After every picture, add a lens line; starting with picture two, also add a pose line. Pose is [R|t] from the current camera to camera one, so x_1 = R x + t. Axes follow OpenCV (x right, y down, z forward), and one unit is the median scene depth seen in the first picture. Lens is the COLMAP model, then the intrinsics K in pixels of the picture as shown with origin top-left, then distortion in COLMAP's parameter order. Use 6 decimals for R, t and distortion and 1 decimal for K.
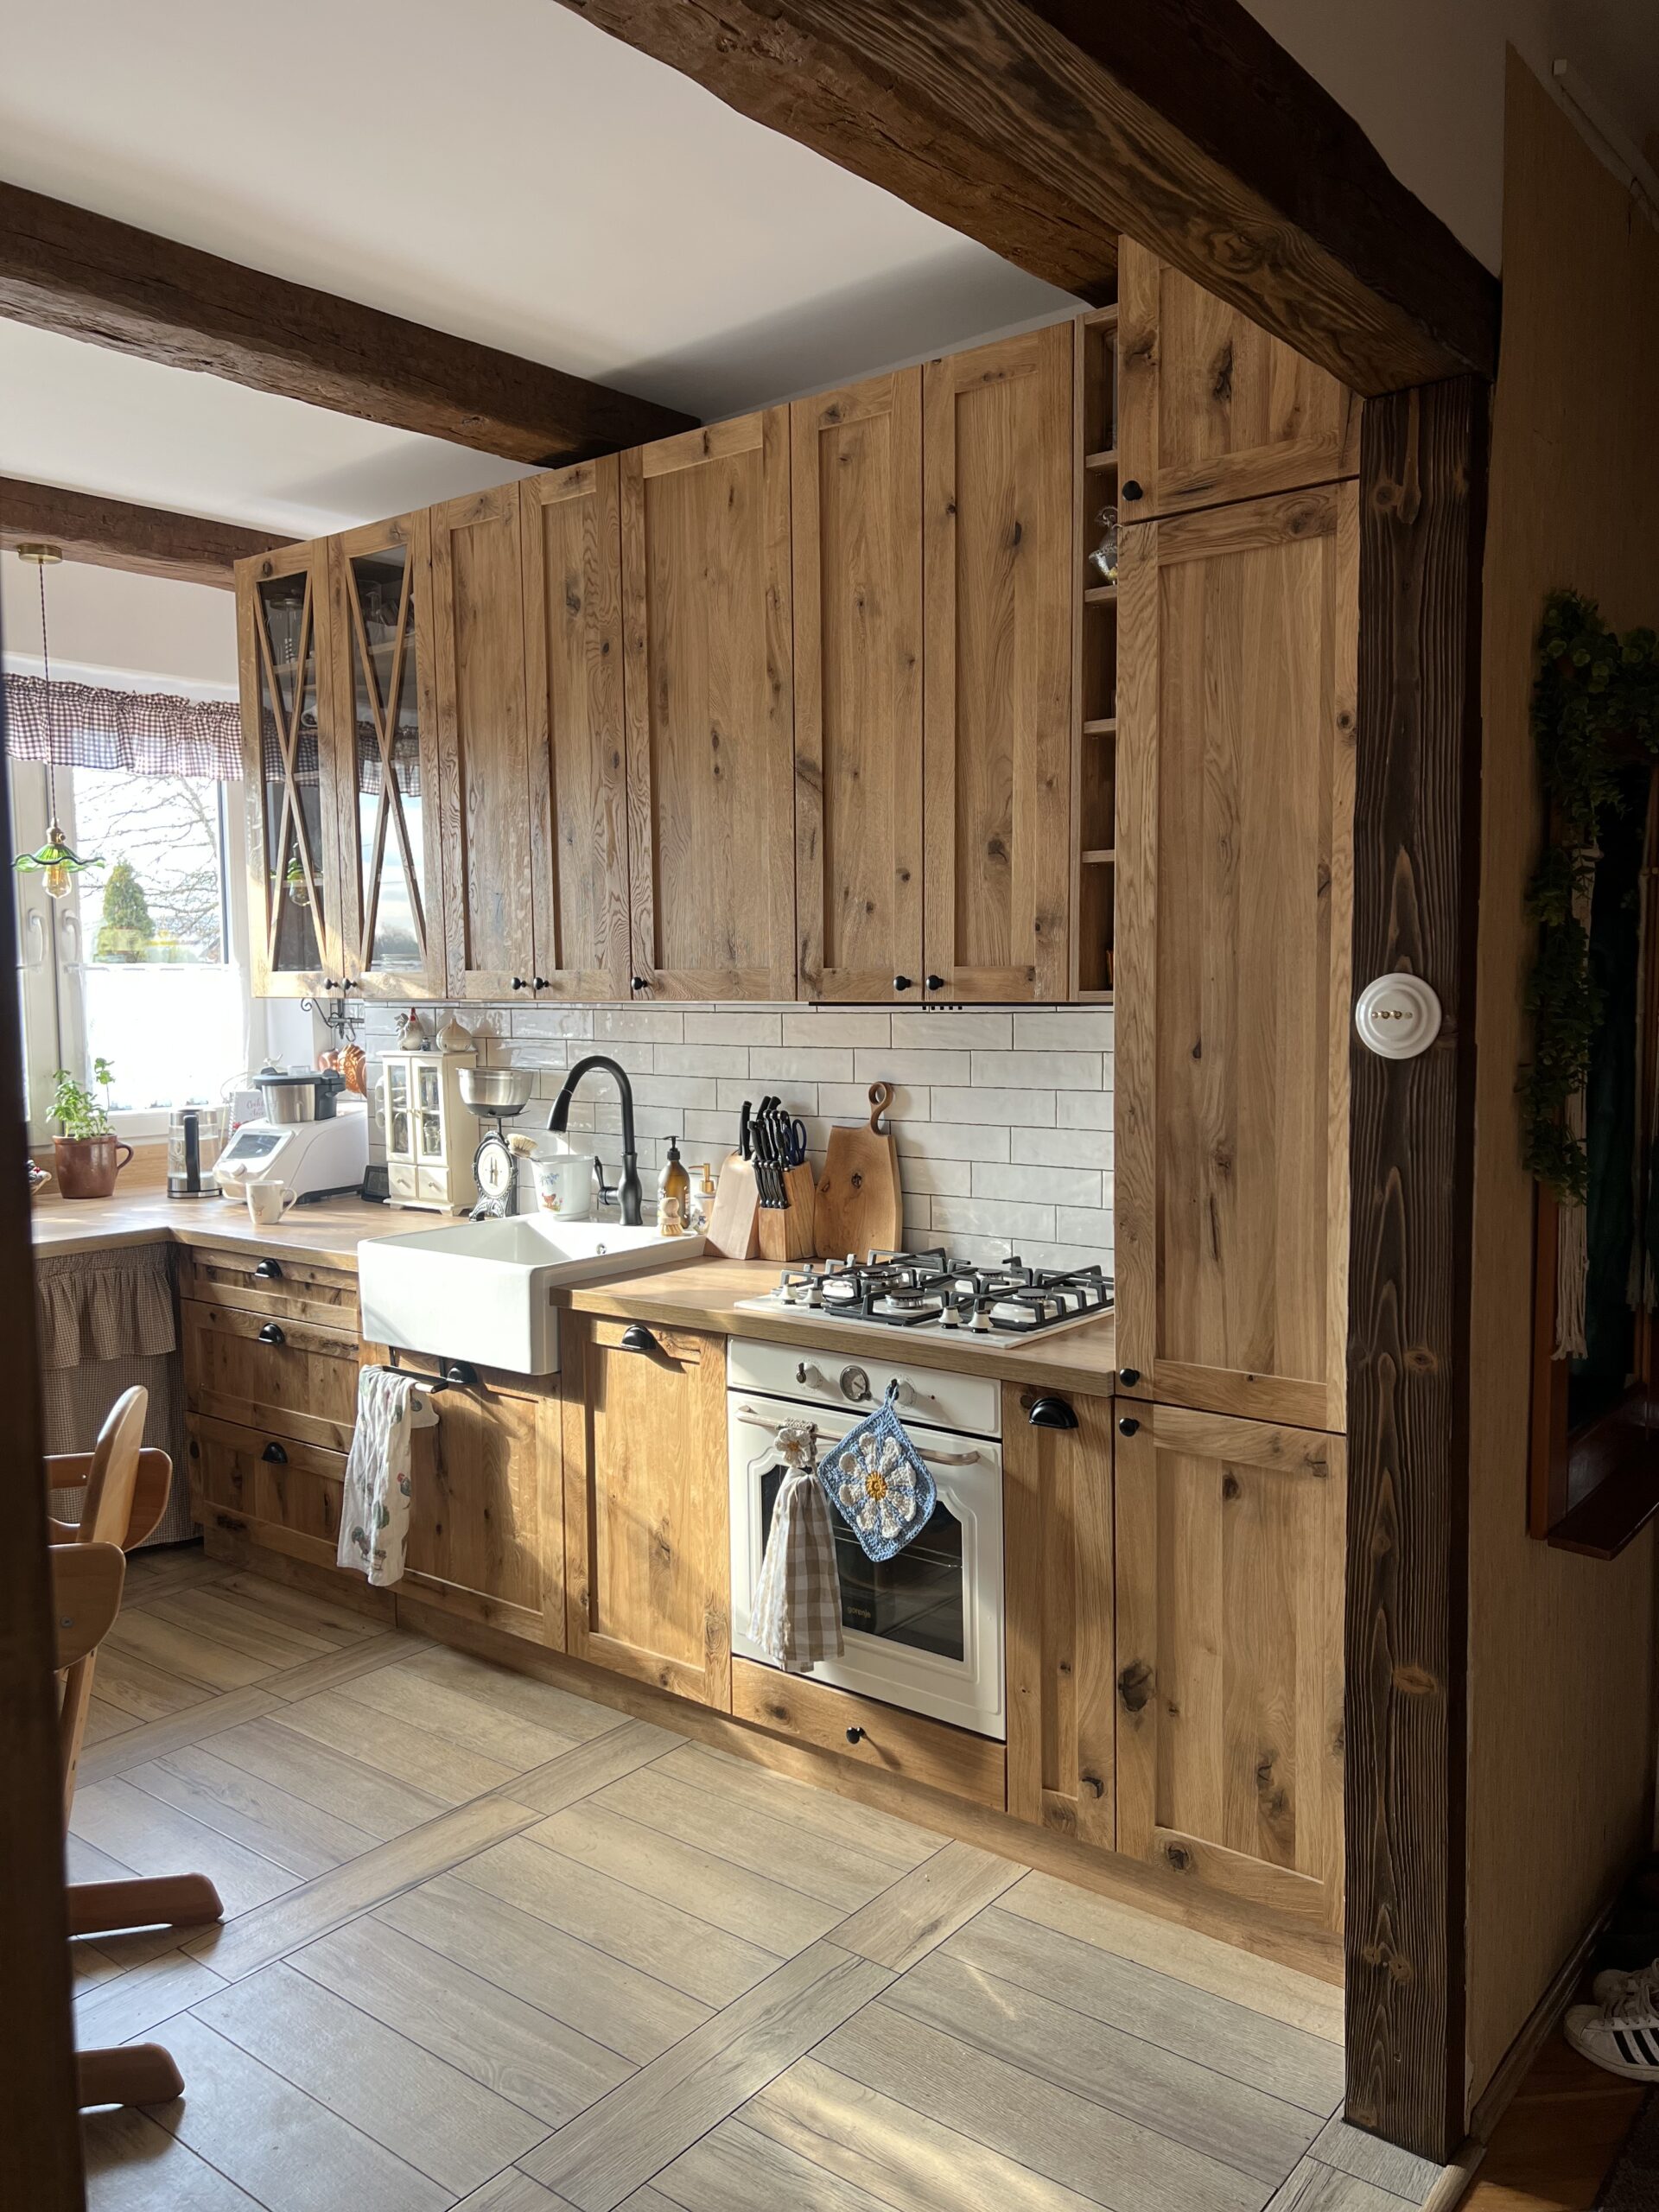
lens RADIAL K [[1650.9, 0, 843.8], [0, 1650.9, 1105.8], [0, 0, 1]] dist [0.159587, -0.243640]
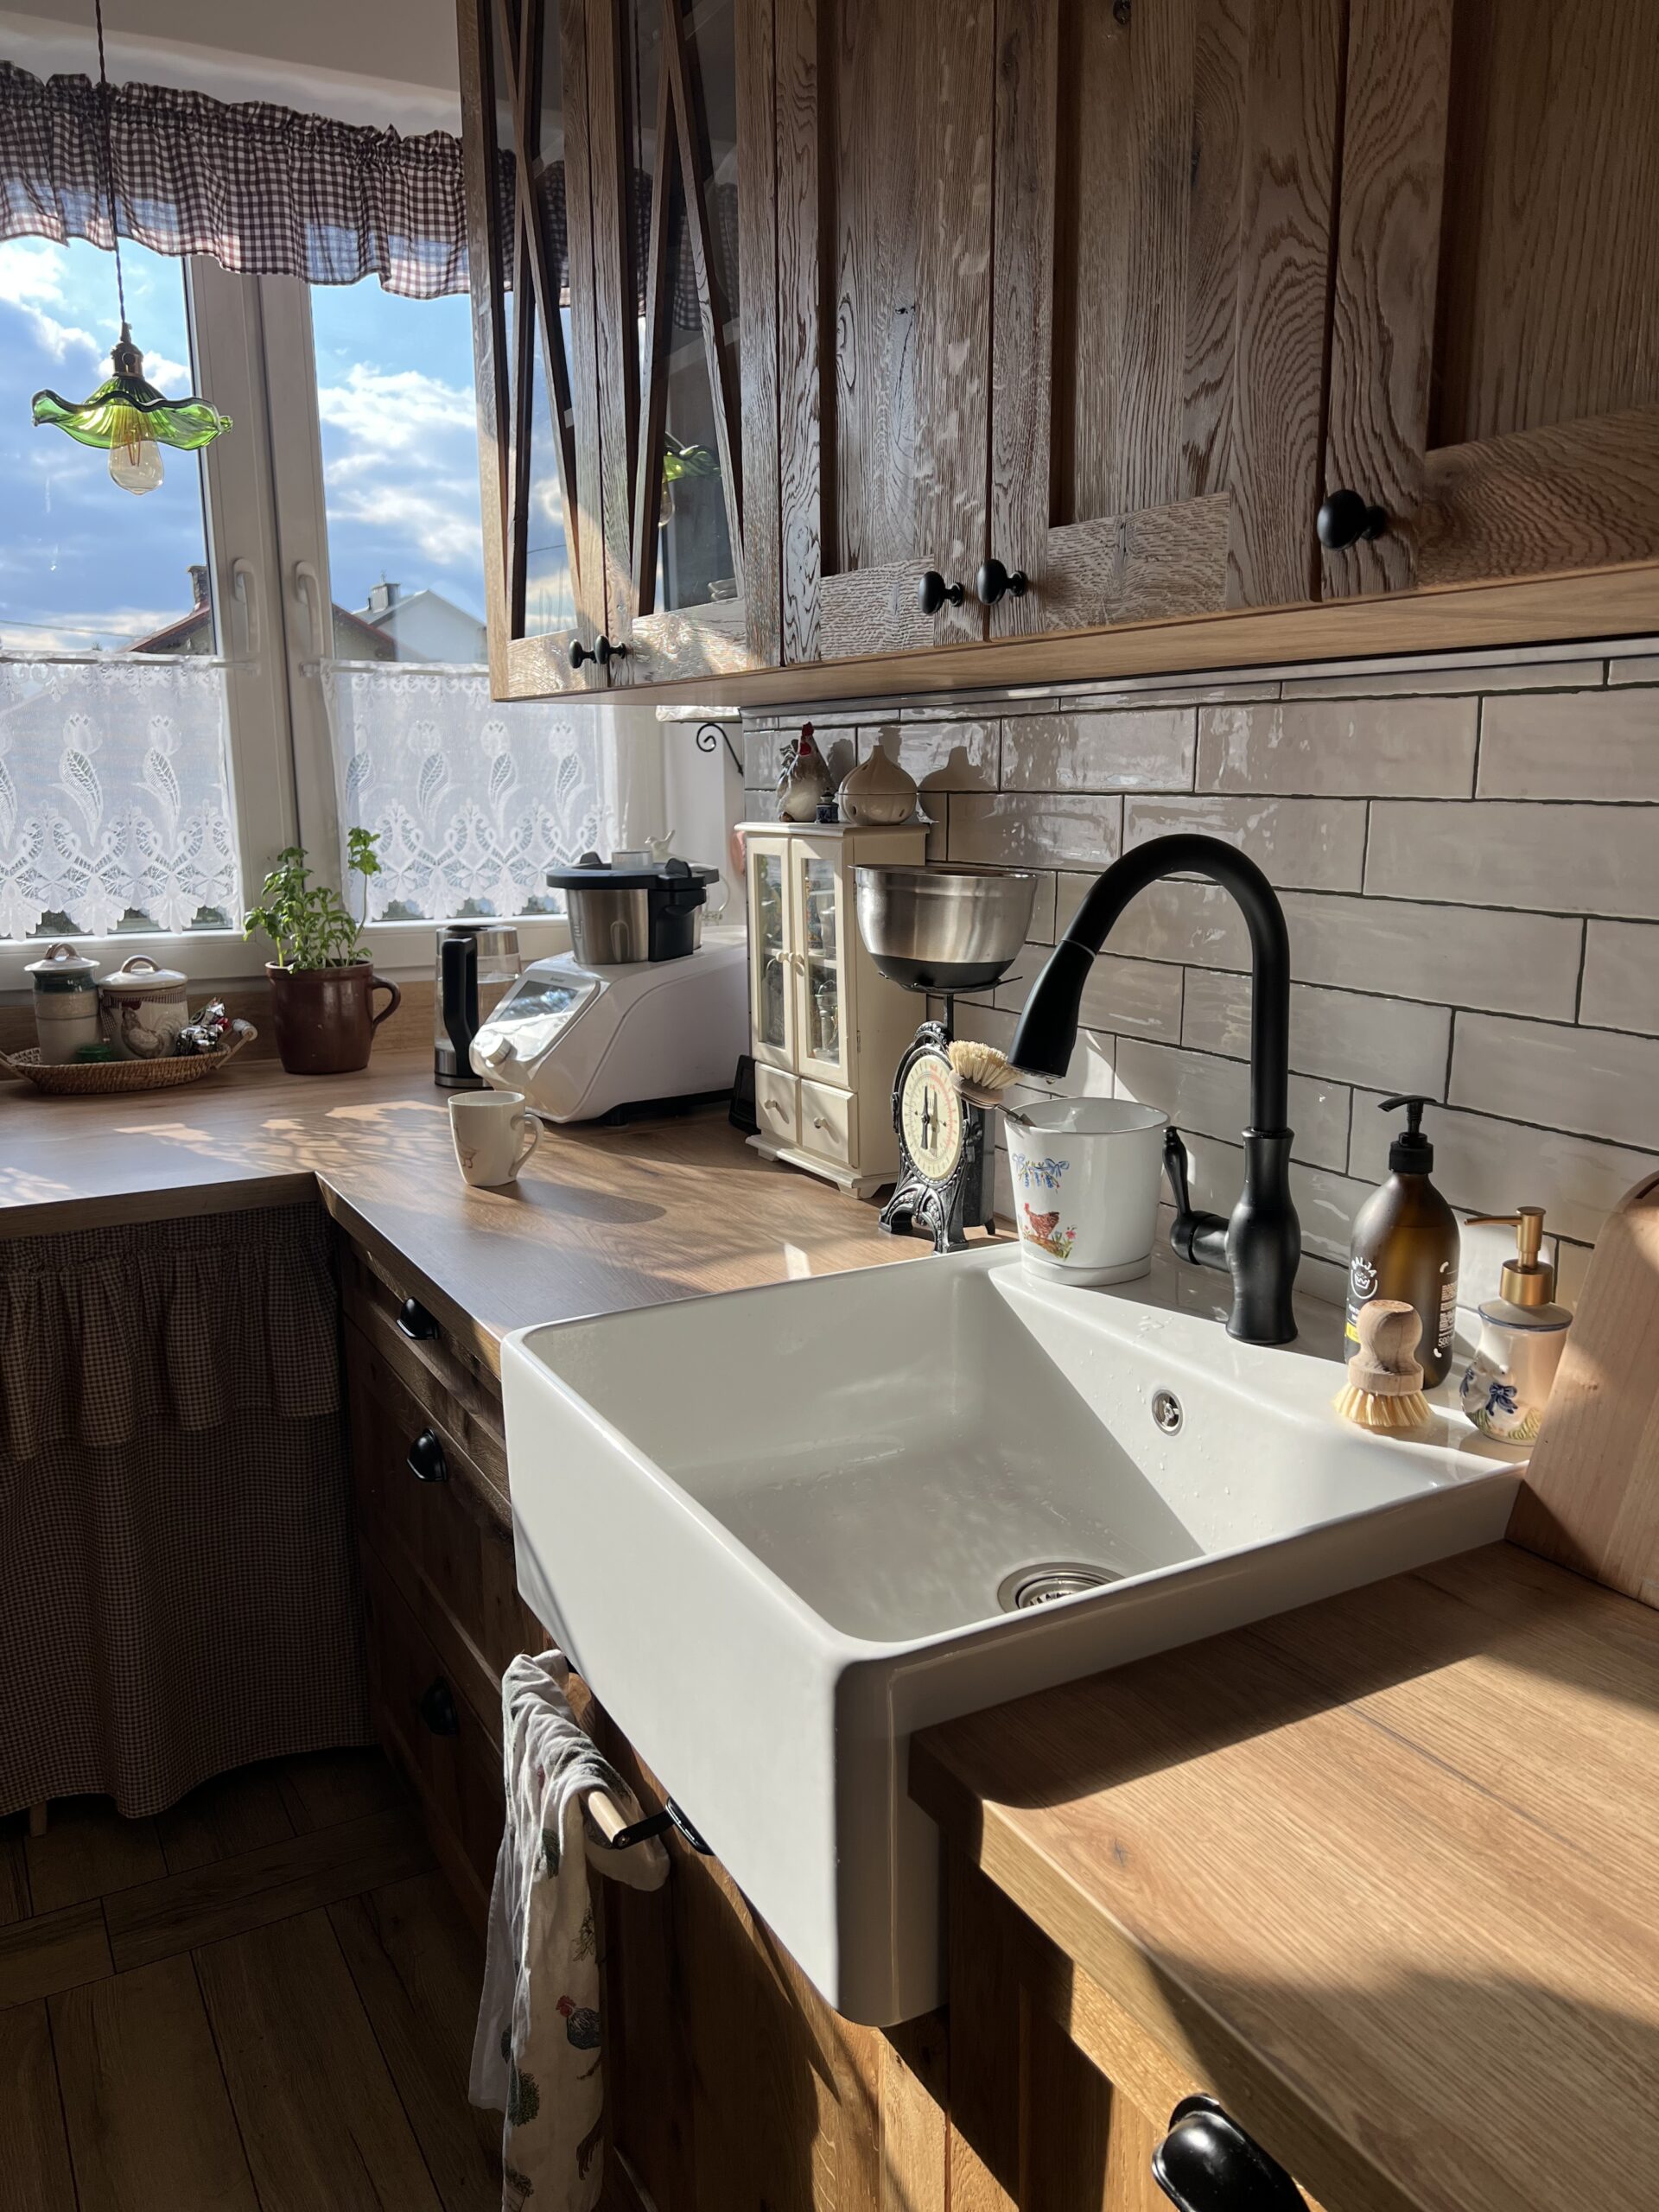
lens RADIAL K [[1668.1, 0, 821.3], [0, 1668.1, 1105.4], [0, 0, 1]] dist [0.065667, -0.066087]
pose [[0.919927, 0.080802, -0.383673, -0.082667], [-0.032957, 0.991007, 0.129687, -0.017463], [0.390701, -0.106658, 0.914318, 0.650914]]
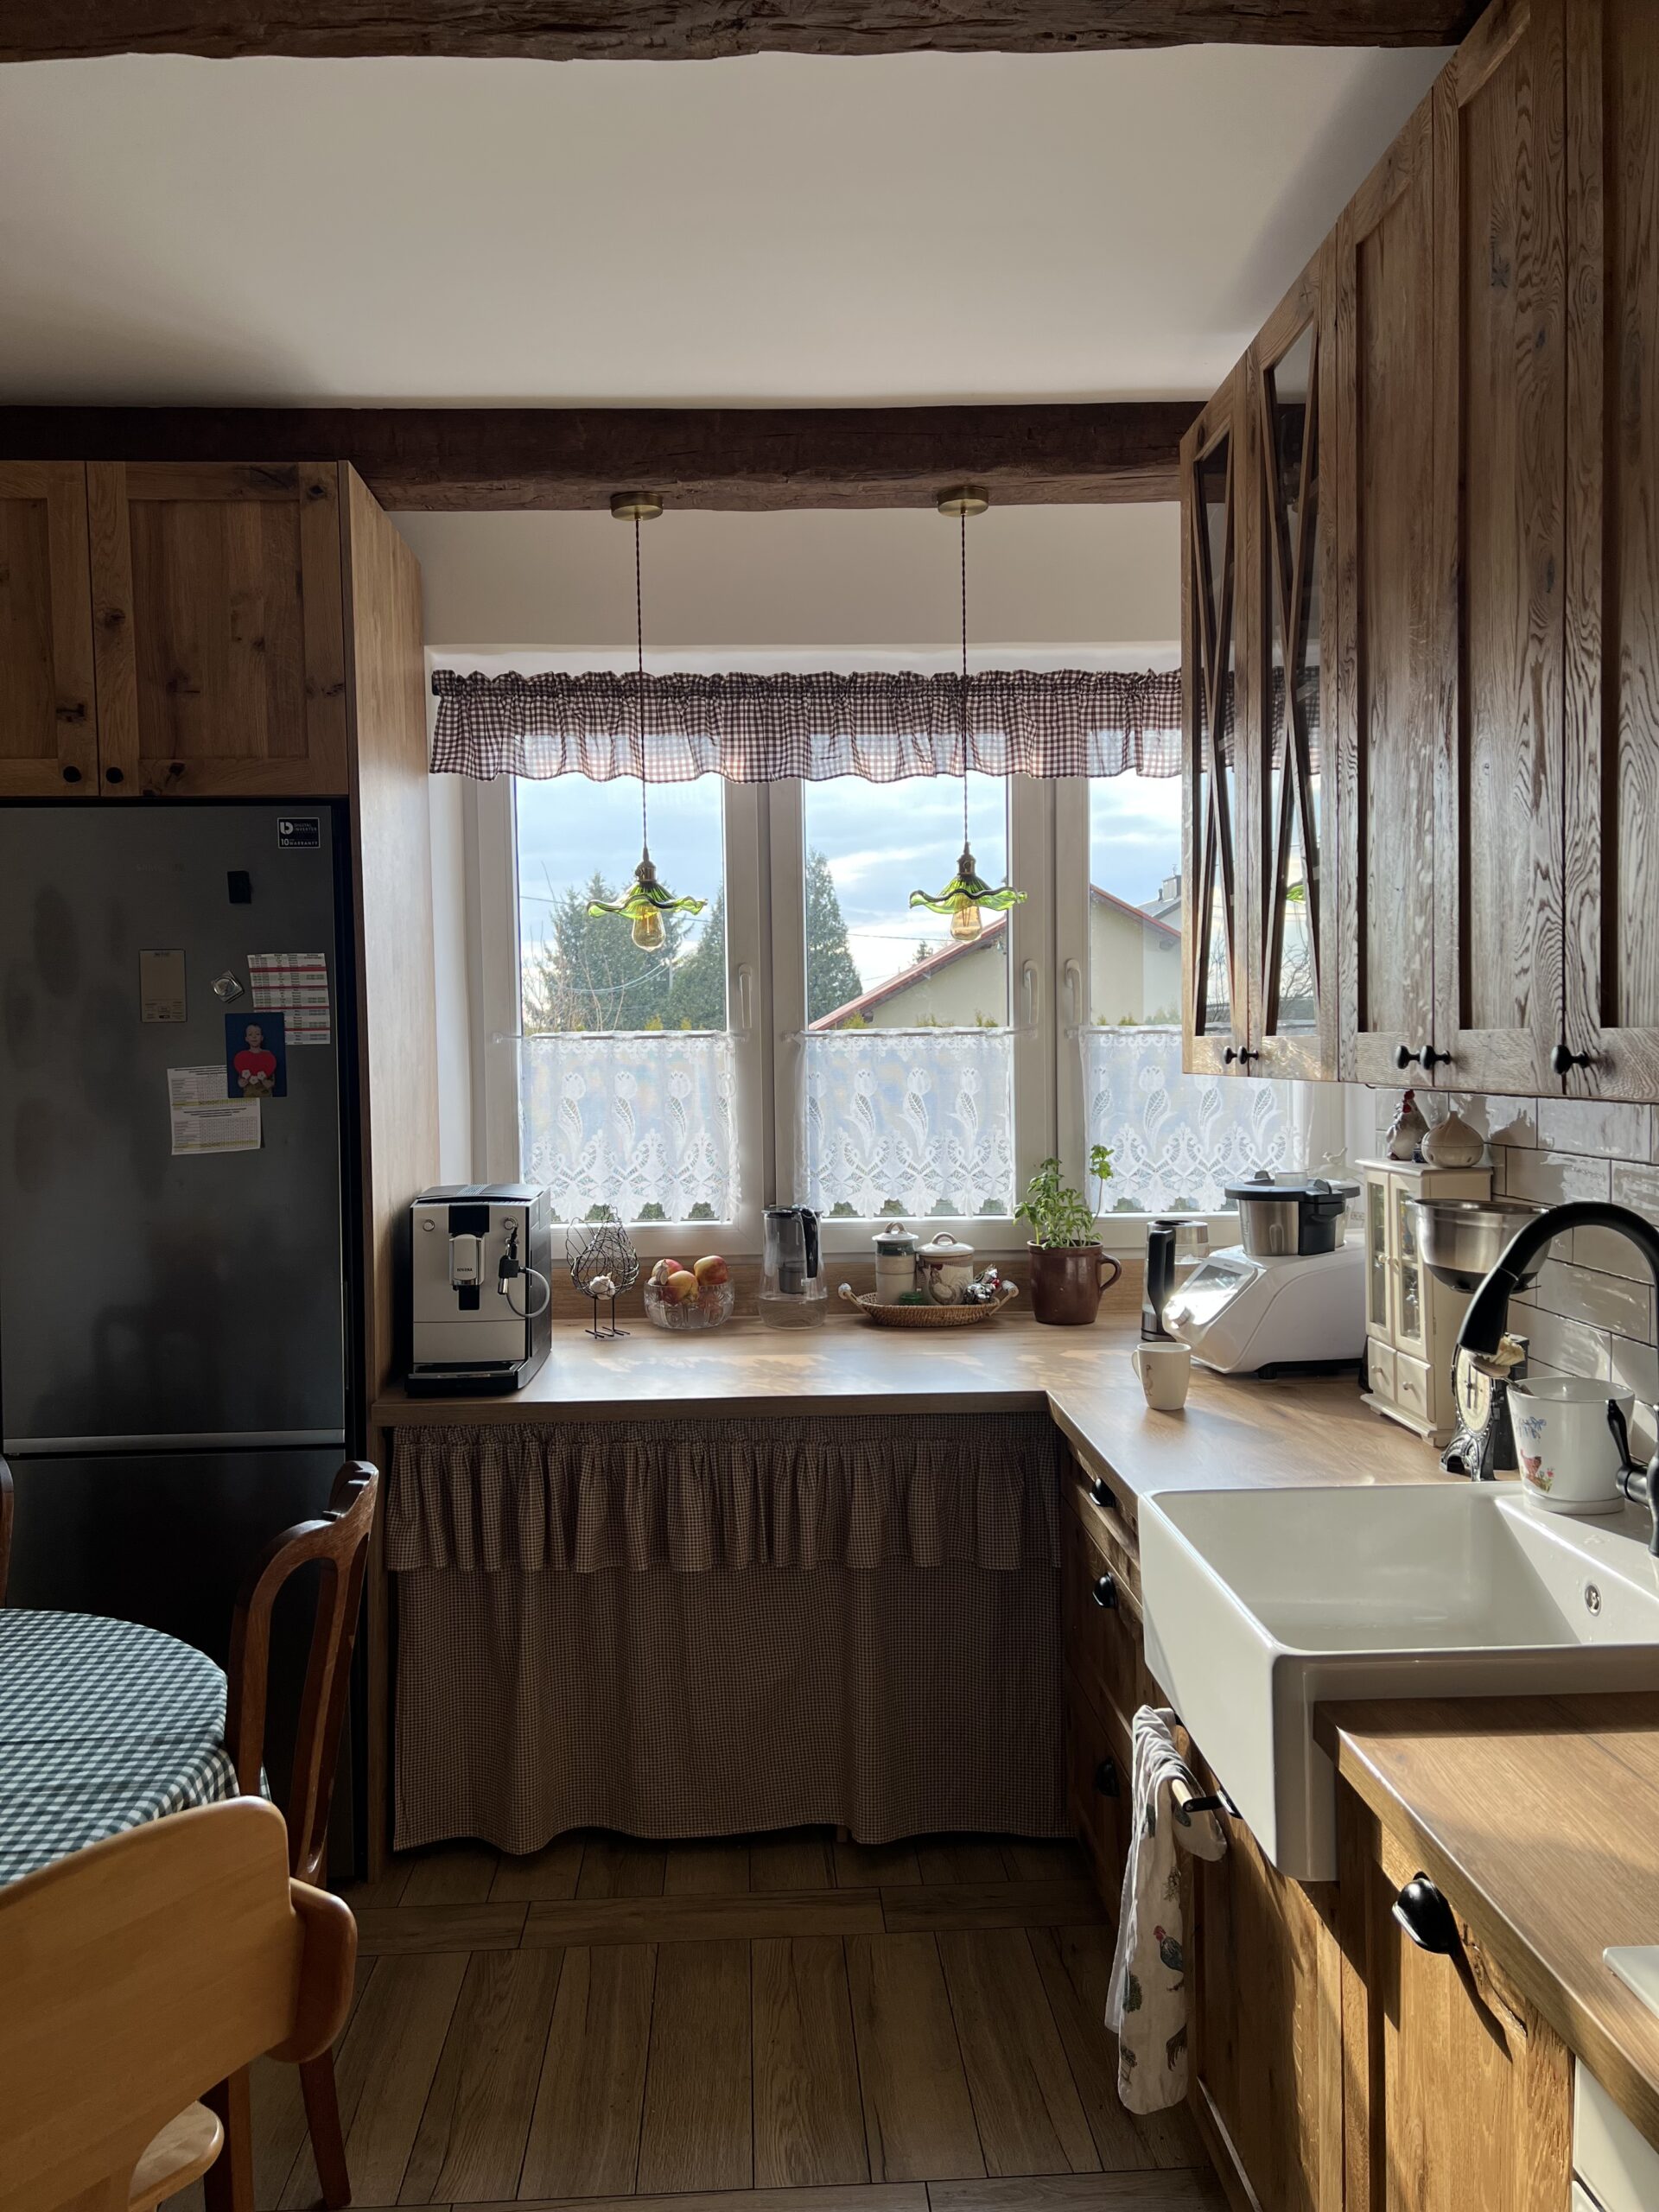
lens RADIAL K [[1668.1, 0, 821.3], [0, 1668.1, 1105.4], [0, 0, 1]] dist [0.065667, -0.066087]
pose [[0.654407, 0.028074, -0.755621, 0.077071], [-0.052102, 0.998610, -0.008021, -0.041827], [0.754345, 0.044618, 0.654960, 0.484520]]
